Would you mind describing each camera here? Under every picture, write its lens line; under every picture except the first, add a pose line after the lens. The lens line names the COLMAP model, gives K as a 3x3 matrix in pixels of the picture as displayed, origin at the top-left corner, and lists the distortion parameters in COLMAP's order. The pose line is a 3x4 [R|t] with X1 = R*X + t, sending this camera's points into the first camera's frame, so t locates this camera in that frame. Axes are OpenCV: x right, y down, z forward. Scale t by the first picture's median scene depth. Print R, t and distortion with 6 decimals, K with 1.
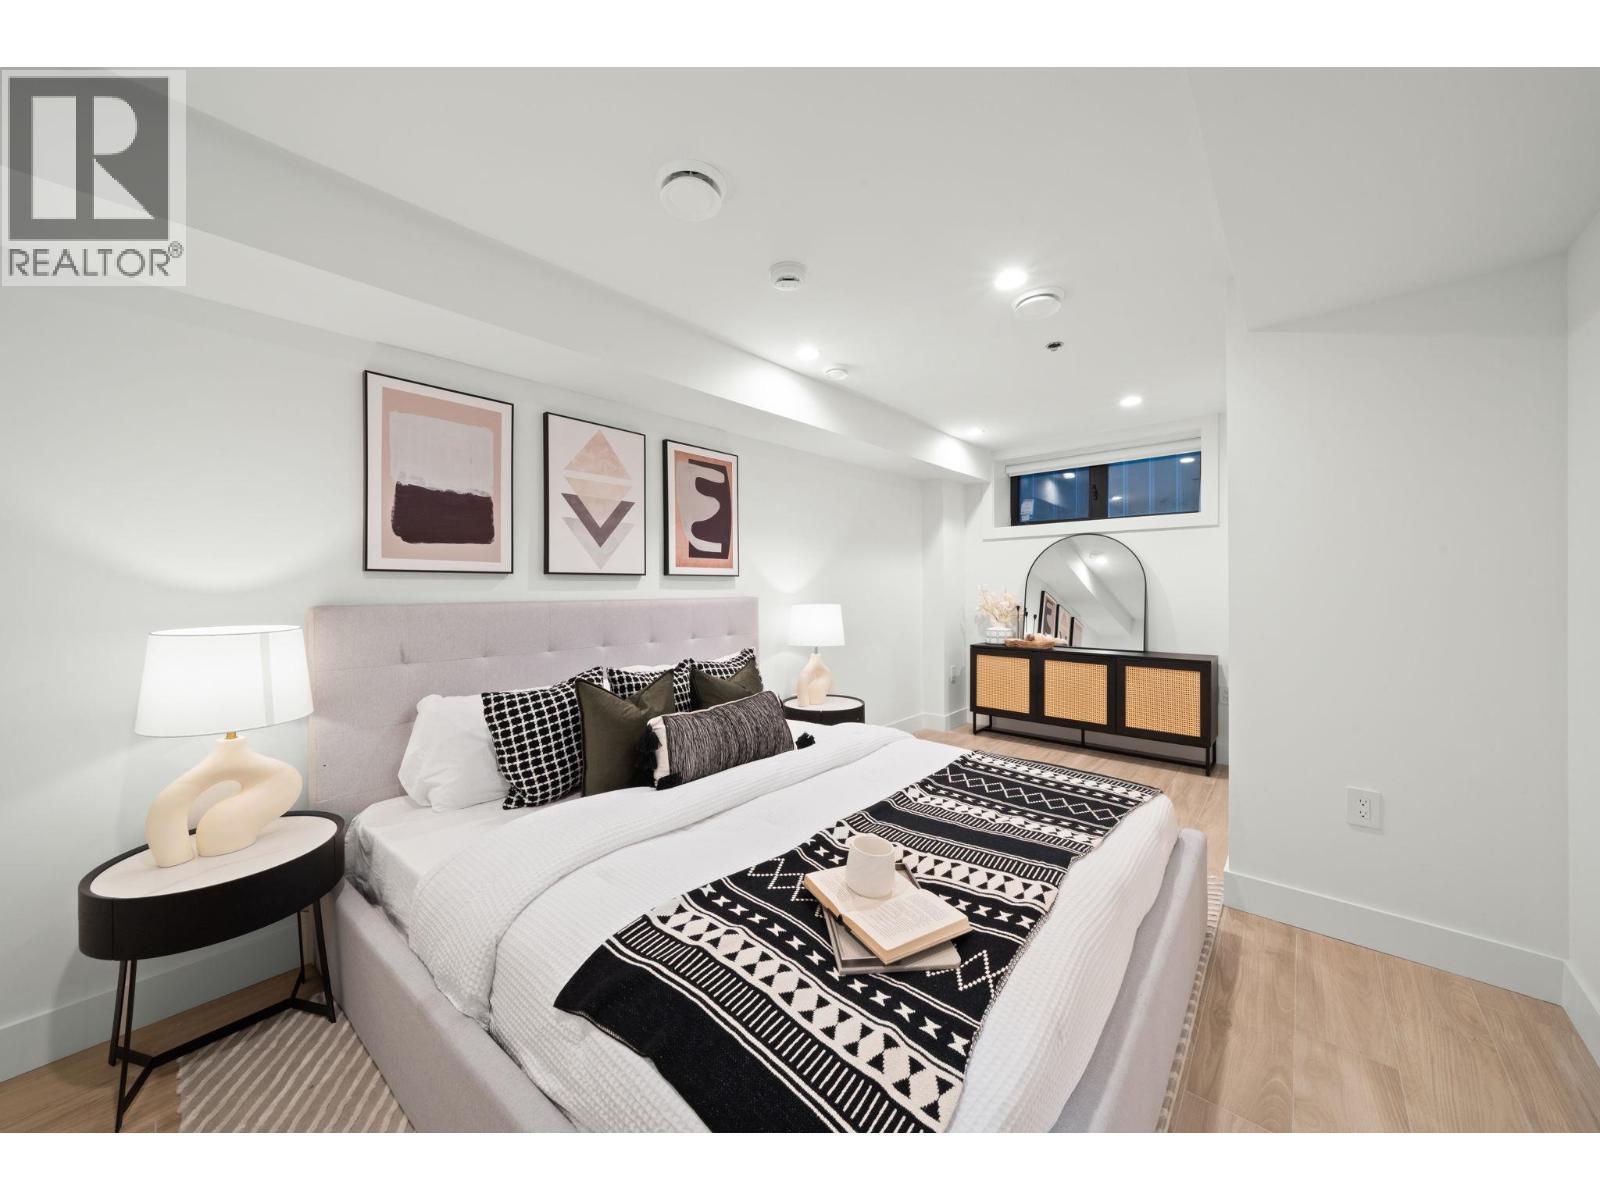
lens RADIAL K [[580.0, 0, 799.2], [0, 580.0, 588.7], [0, 0, 1]] dist [0.002141, 0.000016]
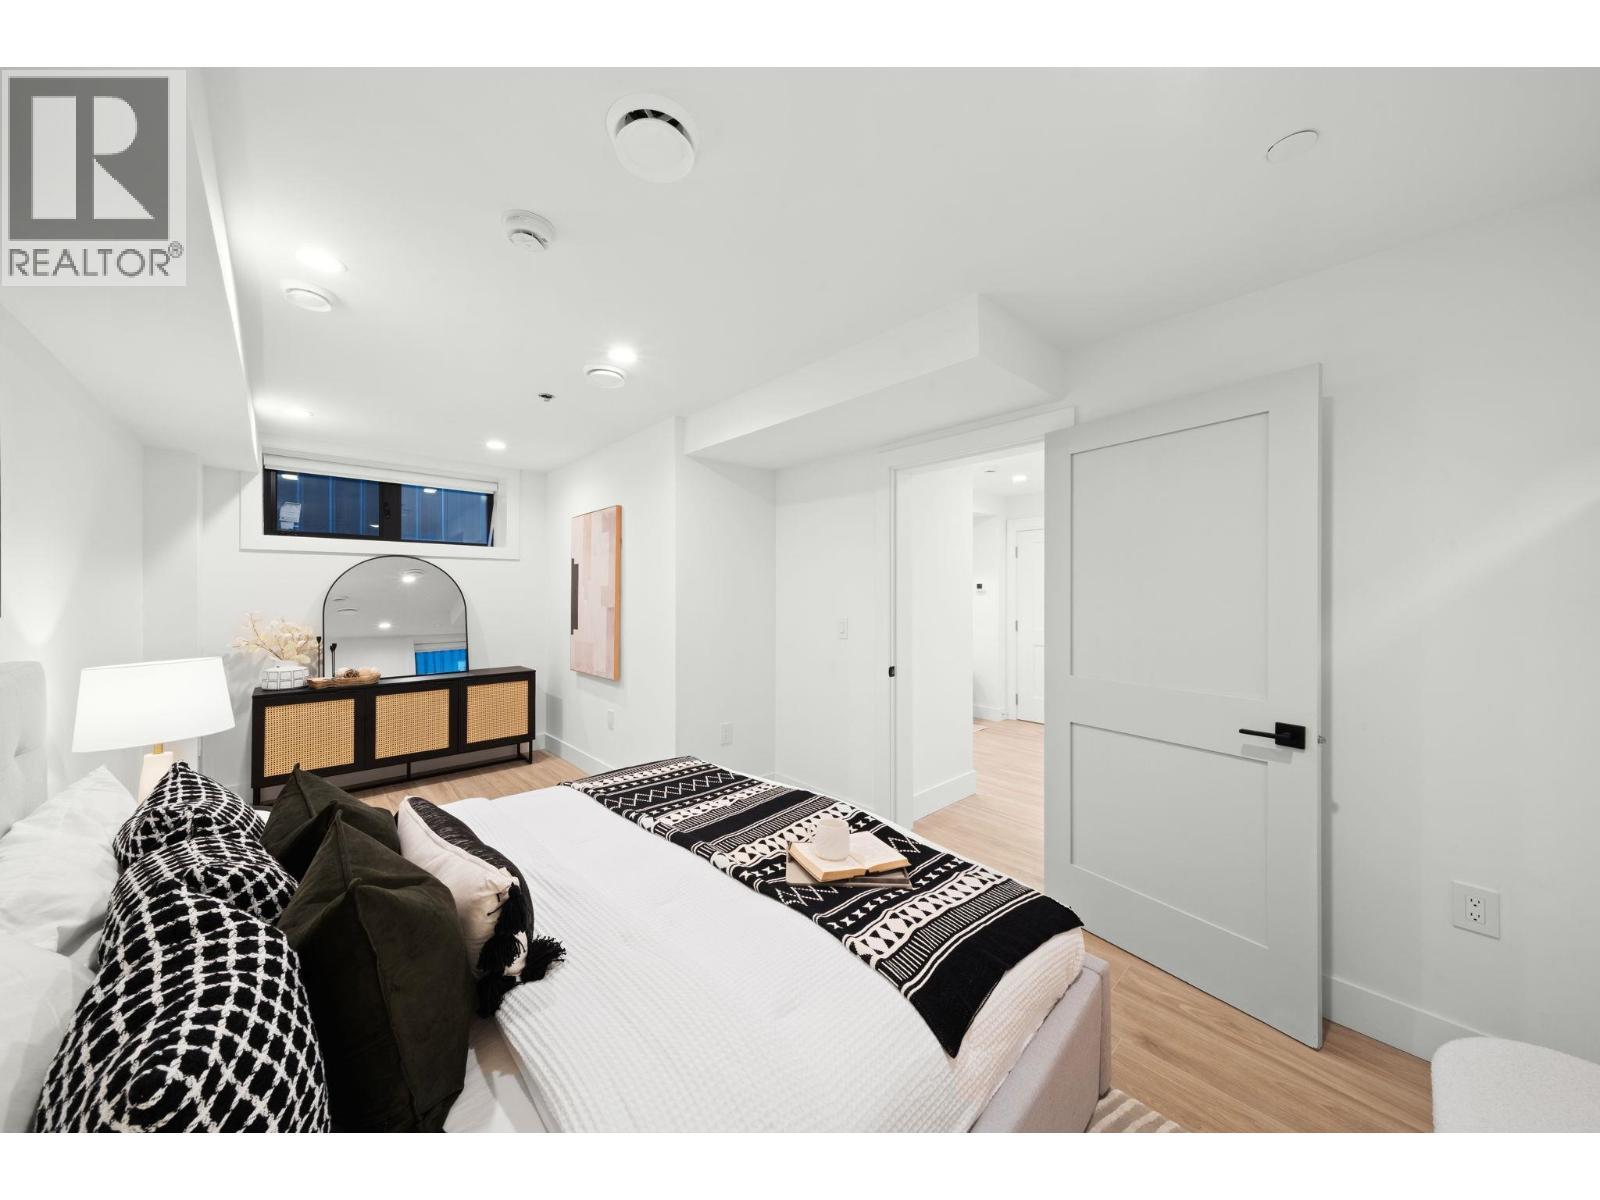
lens RADIAL K [[537.9, 0, 799.0], [0, 537.9, 598.2], [0, 0, 1]] dist [0.000835, 0.000026]
pose [[0.100284, -0.000491, 0.994959, -0.711509], [0.003157, 0.999995, 0.000175, -0.053746], [-0.994954, 0.003124, 0.100285, 0.594810]]
